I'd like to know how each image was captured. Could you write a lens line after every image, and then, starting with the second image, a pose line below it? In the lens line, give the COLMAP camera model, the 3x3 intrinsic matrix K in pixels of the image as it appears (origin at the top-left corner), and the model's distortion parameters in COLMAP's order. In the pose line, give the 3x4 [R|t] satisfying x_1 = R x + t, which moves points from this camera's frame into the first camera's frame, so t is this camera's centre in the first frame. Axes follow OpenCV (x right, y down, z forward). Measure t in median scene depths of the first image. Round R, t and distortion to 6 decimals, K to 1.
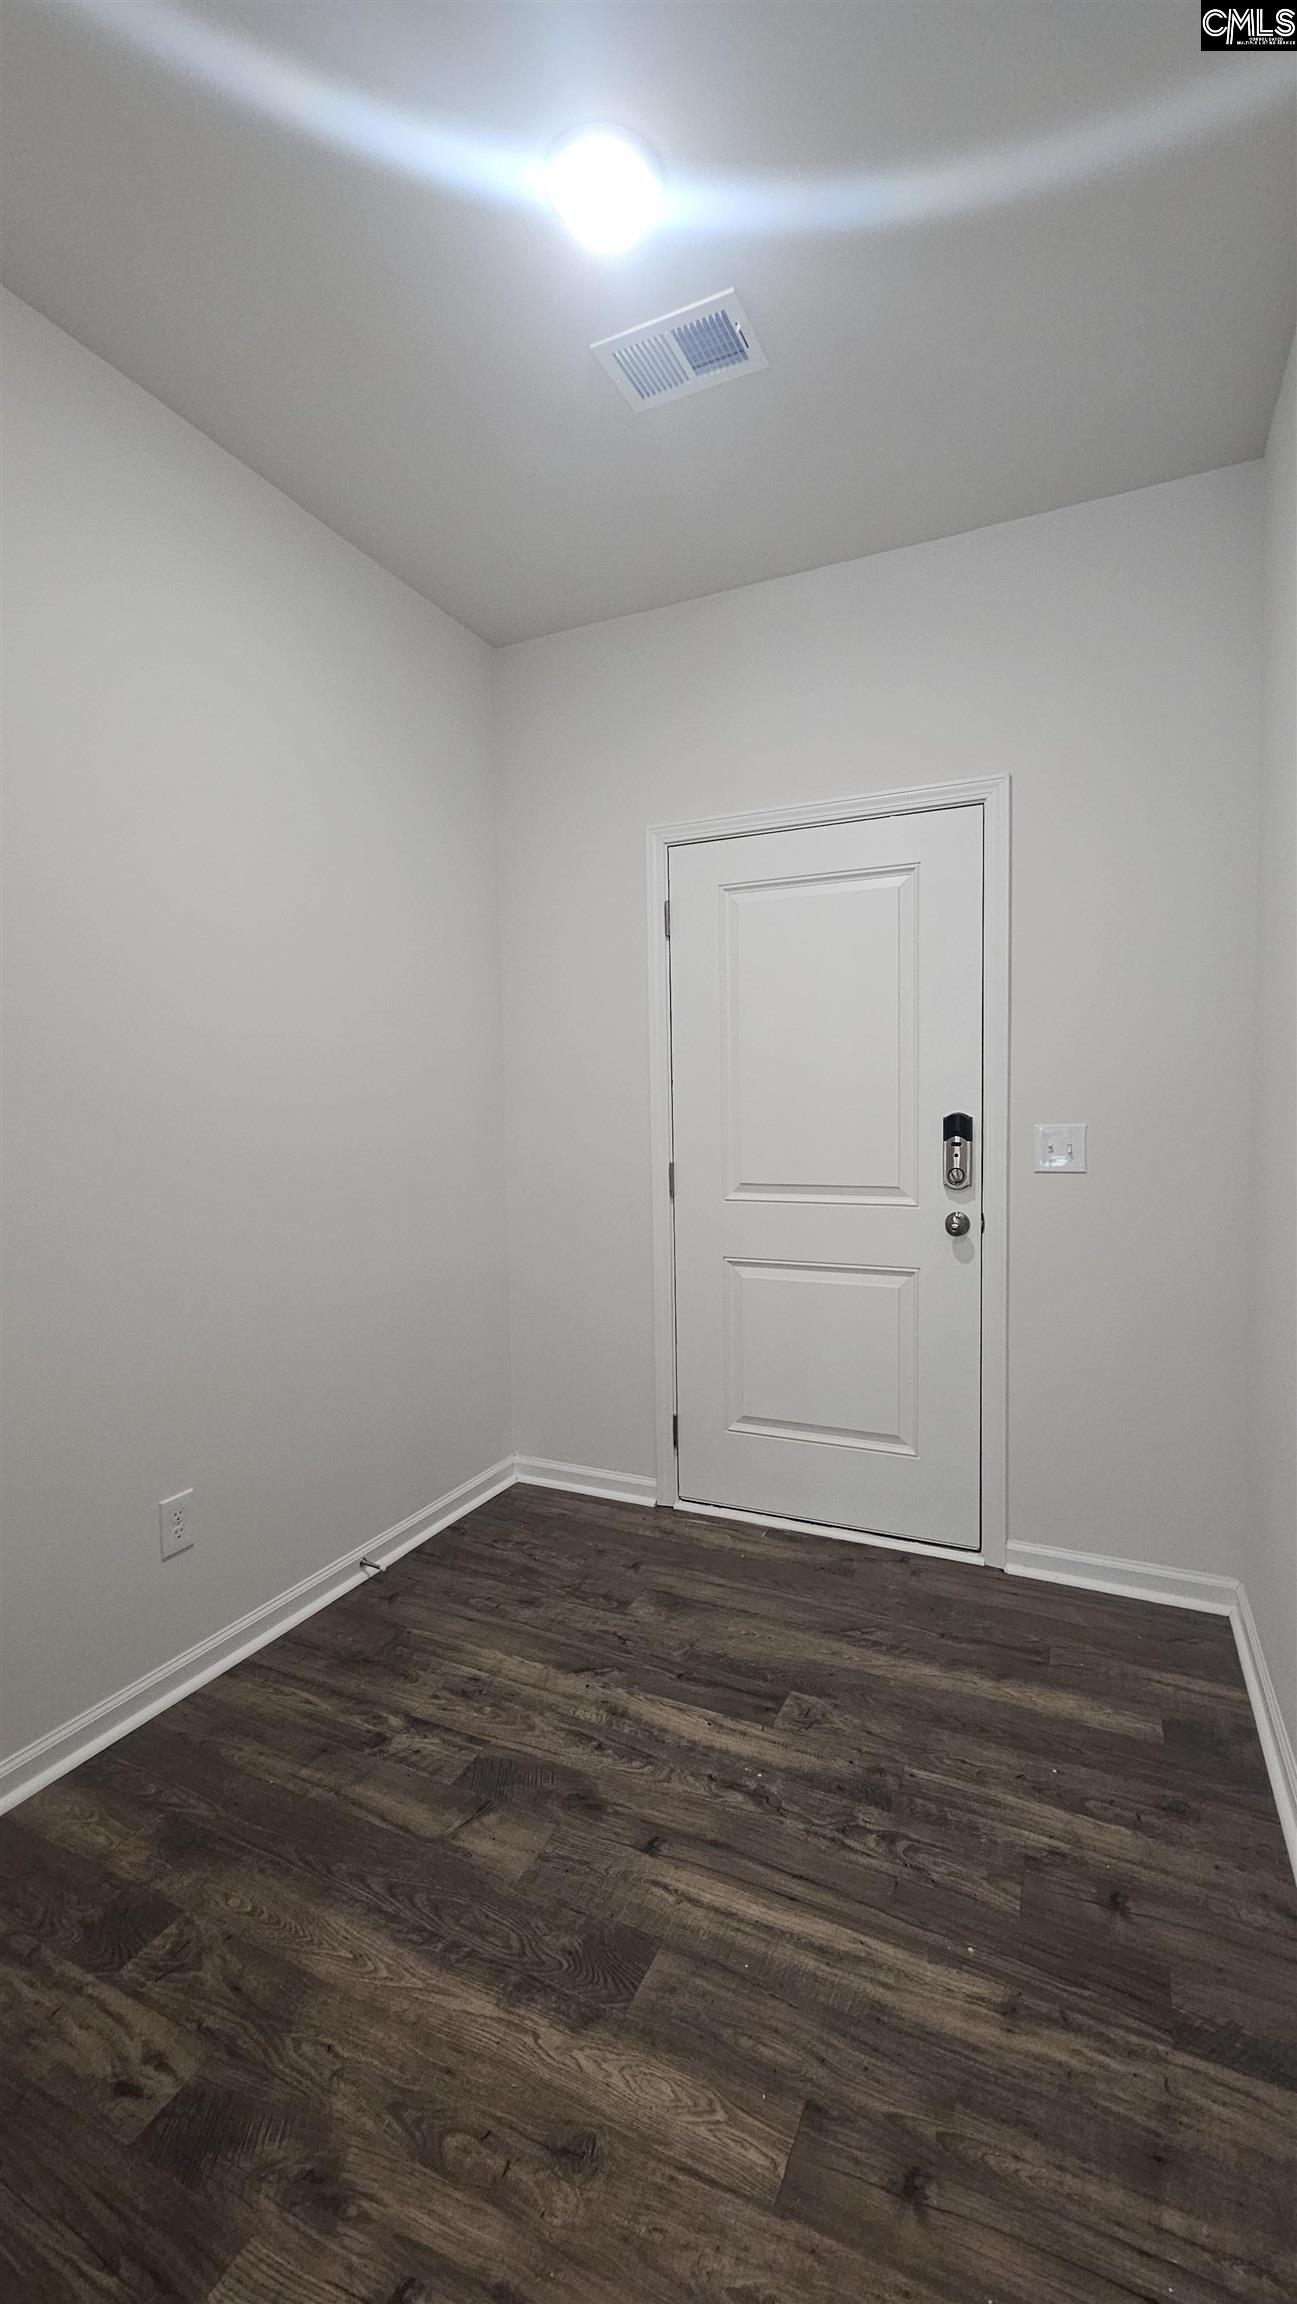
lens RADIAL K [[945.1, 0, 648.5], [0, 945.1, 1152.0], [0, 0, 1]] dist [-0.001447, 0.000632]
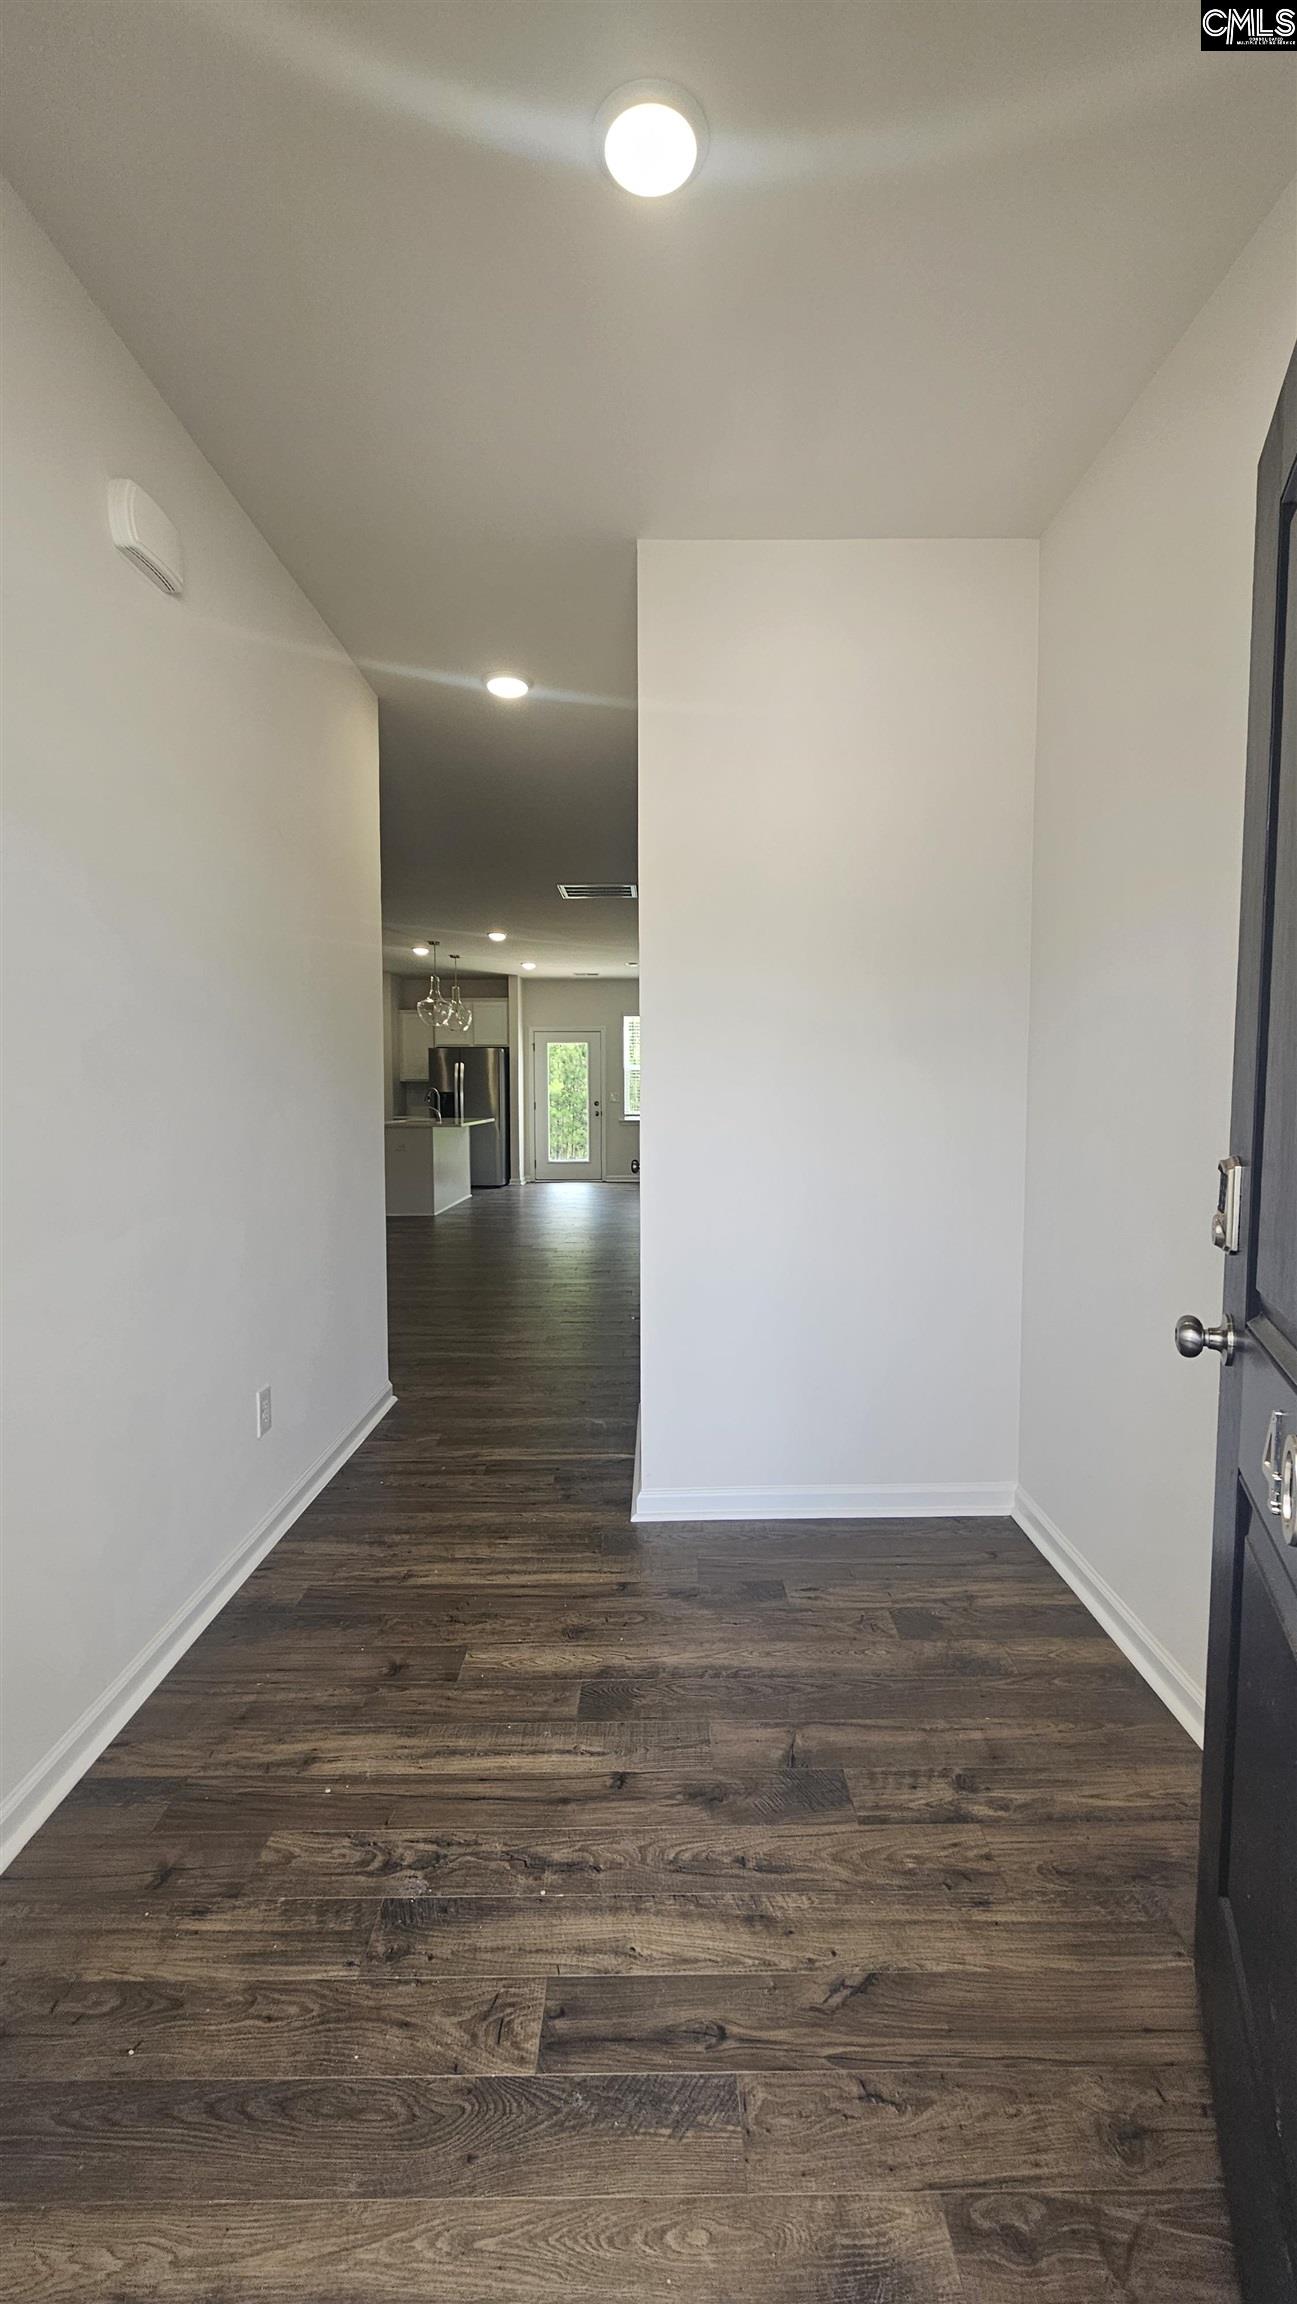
lens RADIAL K [[945.1, 0, 648.5], [0, 945.1, 1152.0], [0, 0, 1]] dist [-0.001447, 0.000632]
pose [[-0.904245, 0.042138, -0.424930, 0.373189], [-0.011307, 0.992408, 0.122472, -0.081166], [0.426865, 0.115549, -0.896903, 1.782939]]
